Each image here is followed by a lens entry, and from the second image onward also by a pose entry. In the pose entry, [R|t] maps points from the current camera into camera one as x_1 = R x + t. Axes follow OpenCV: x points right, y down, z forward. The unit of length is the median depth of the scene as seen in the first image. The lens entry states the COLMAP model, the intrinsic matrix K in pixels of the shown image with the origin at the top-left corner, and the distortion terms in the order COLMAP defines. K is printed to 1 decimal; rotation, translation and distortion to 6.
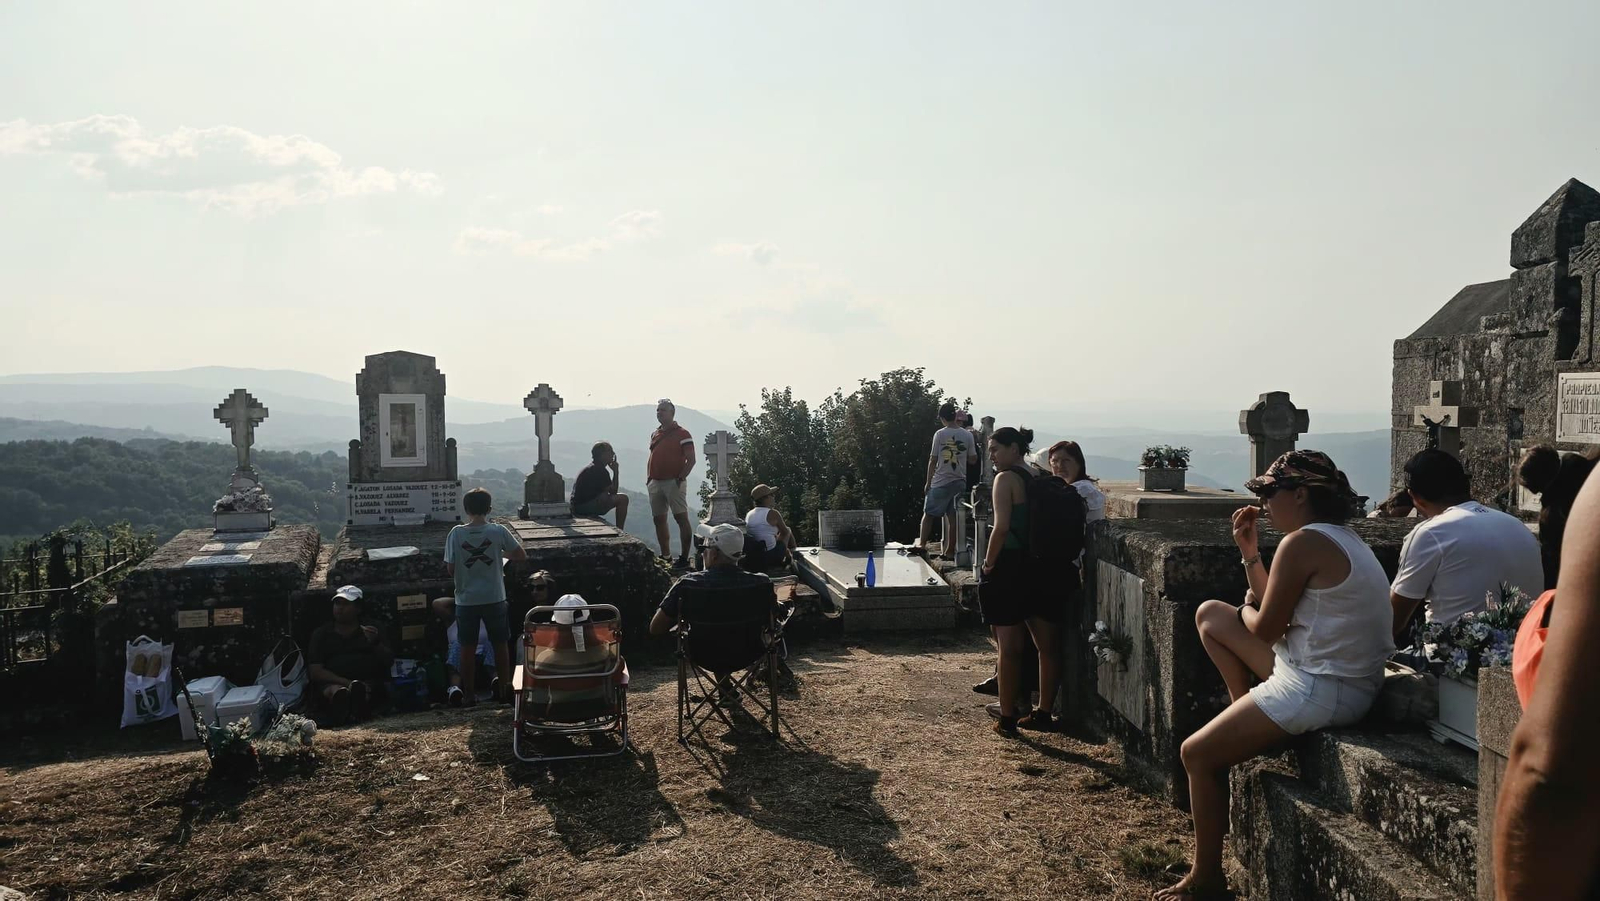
lens RADIAL K [[1070.2, 0, 819.5], [0, 1070.2, 463.9], [0, 0, 1]] dist [0.063082, -0.062713]
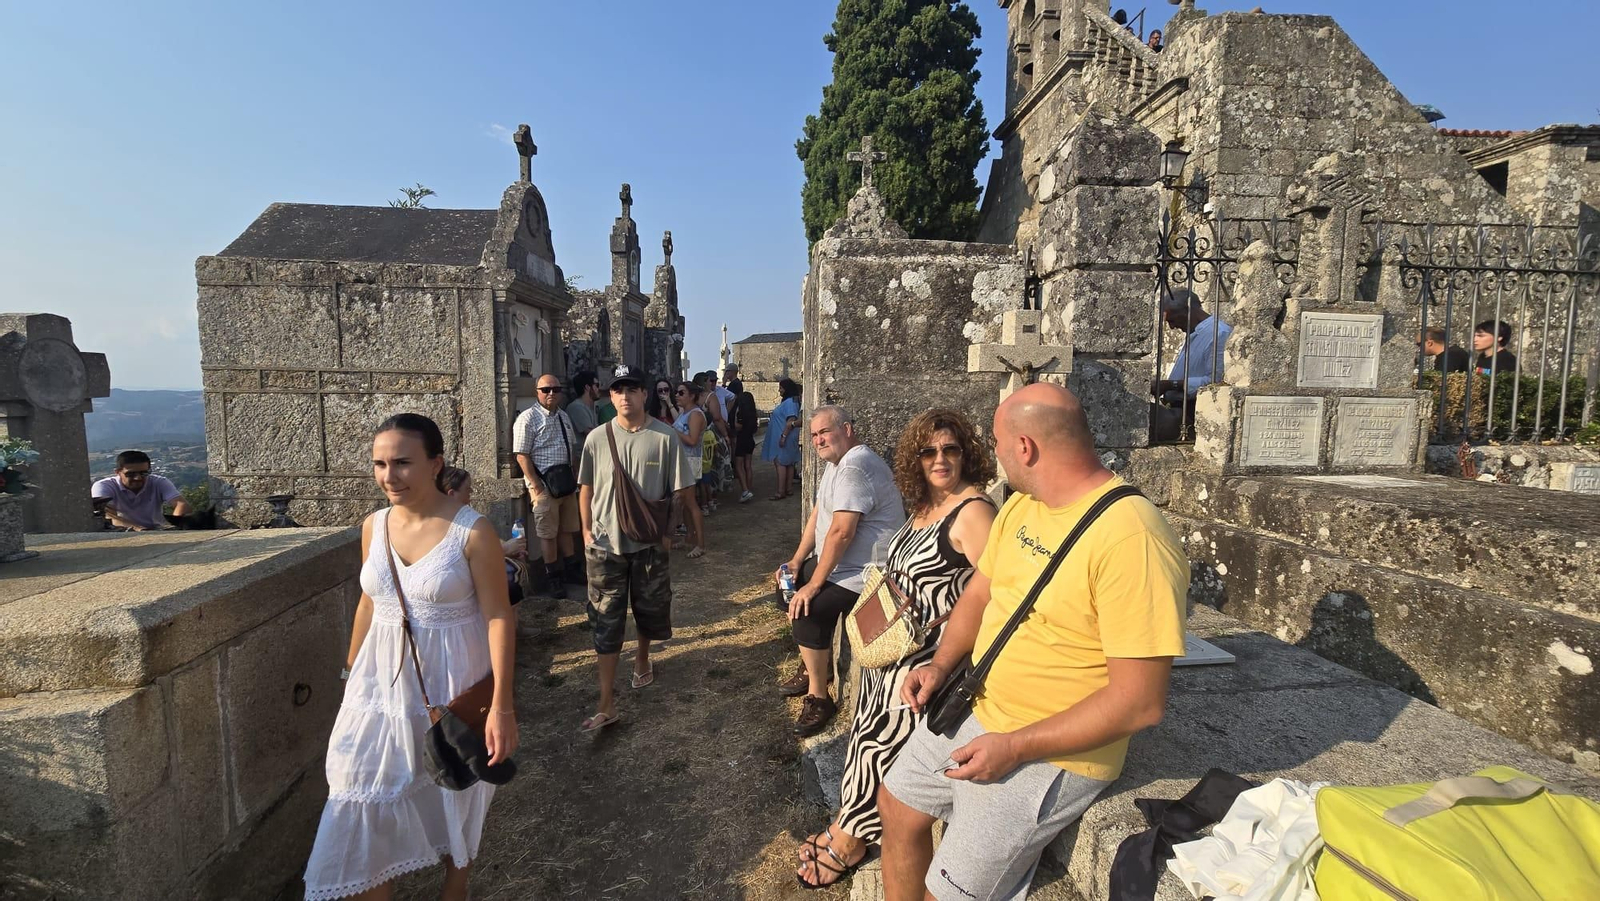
lens RADIAL K [[645.5, 0, 794.8], [0, 645.5, 454.9], [0, 0, 1]] dist [-0.002199, -0.000783]
pose [[-0.118597, -0.099230, 0.987972, 0.140046], [0.044379, 0.993470, 0.105110, -0.030340], [-0.991950, 0.056311, -0.113419, 1.138545]]
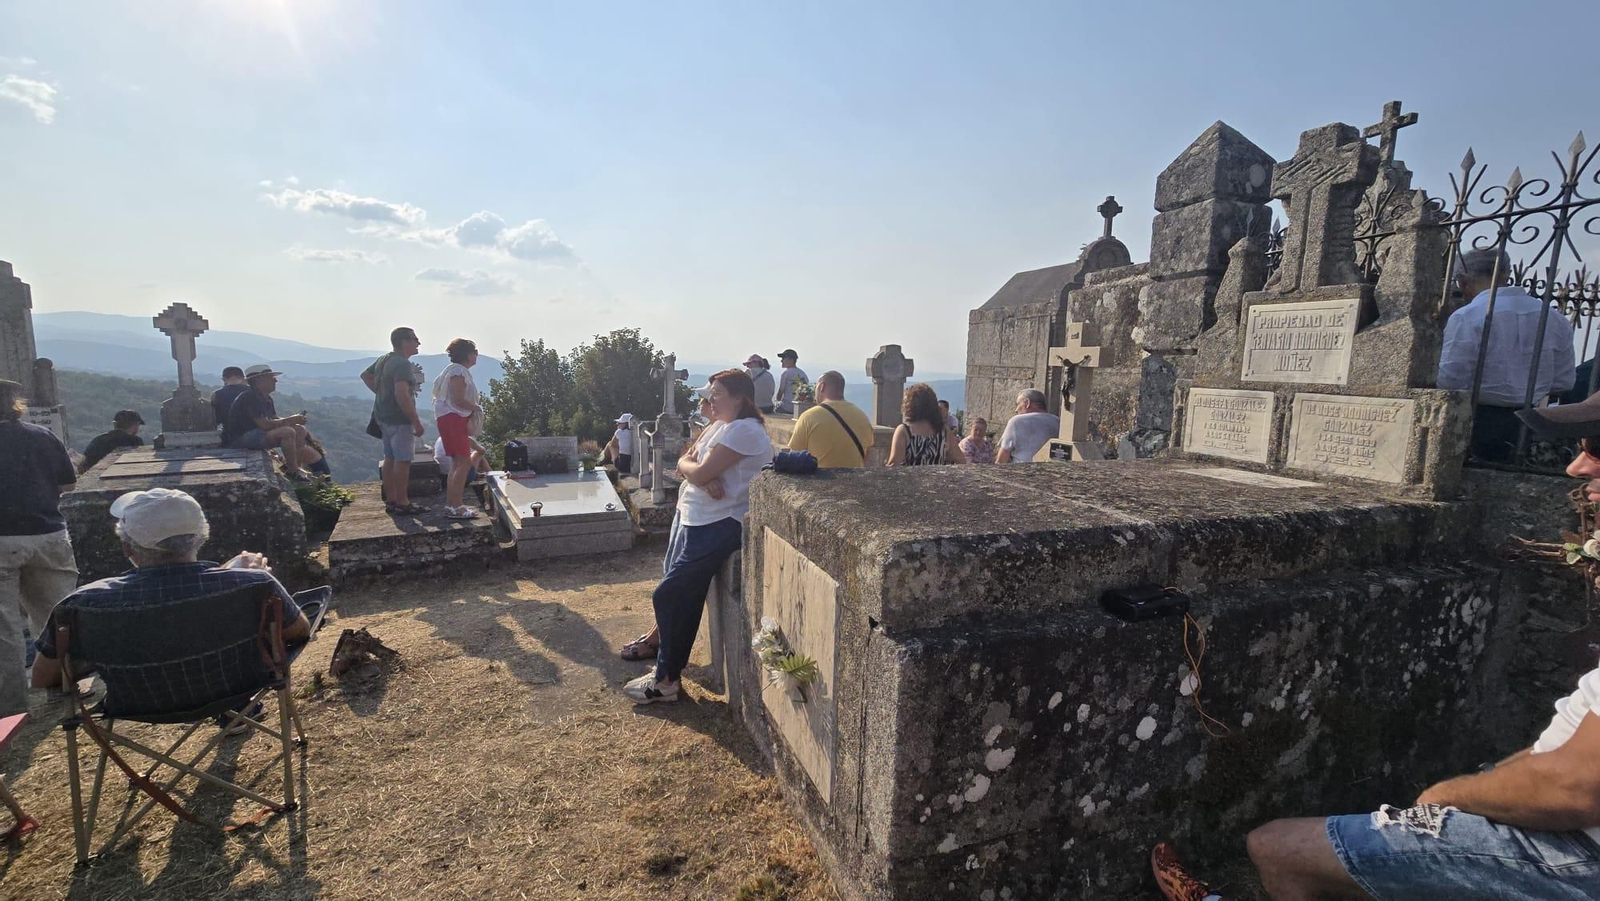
lens RADIAL K [[661.3, 0, 785.7], [0, 661.3, 446.3], [0, 0, 1]] dist [0.004590, 0.000621]
pose [[0.956487, -0.007744, 0.291671, 0.107534], [-0.013817, 0.997324, 0.071791, 0.000128], [-0.291446, -0.072697, 0.953821, 0.436030]]
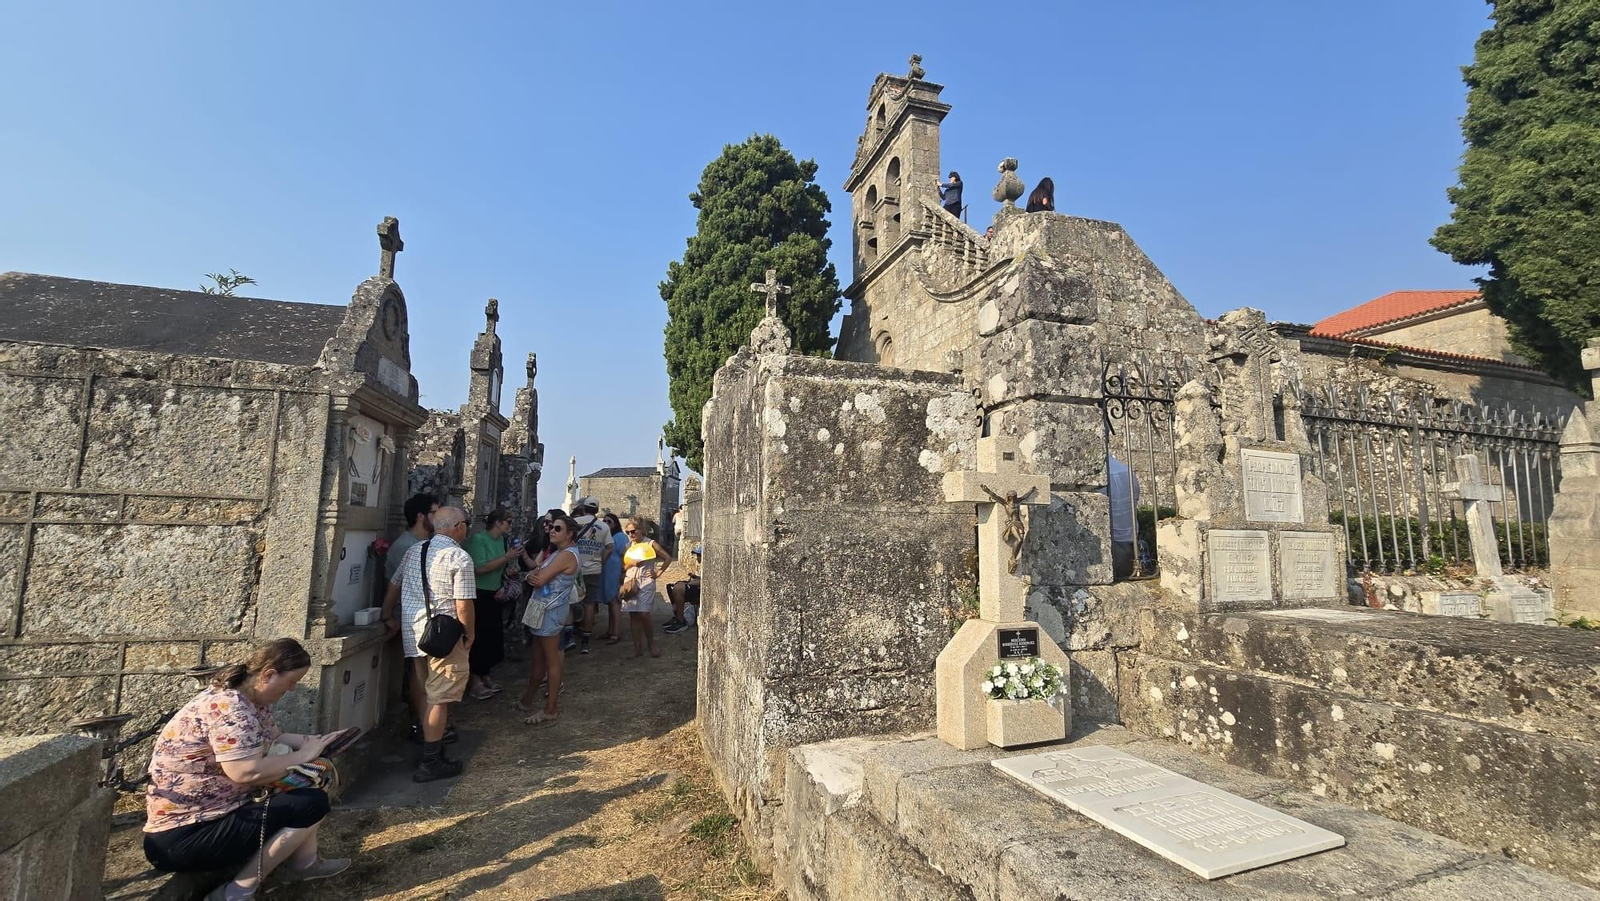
lens RADIAL K [[645.5, 0, 789.6], [0, 645.5, 458.1], [0, 0, 1]] dist [-0.004379, 0.001817]
pose [[-0.351830, 0.099941, 0.930713, 0.226567], [0.037196, 0.994991, -0.092782, -0.028703], [-0.935325, 0.001976, -0.353785, 1.195649]]
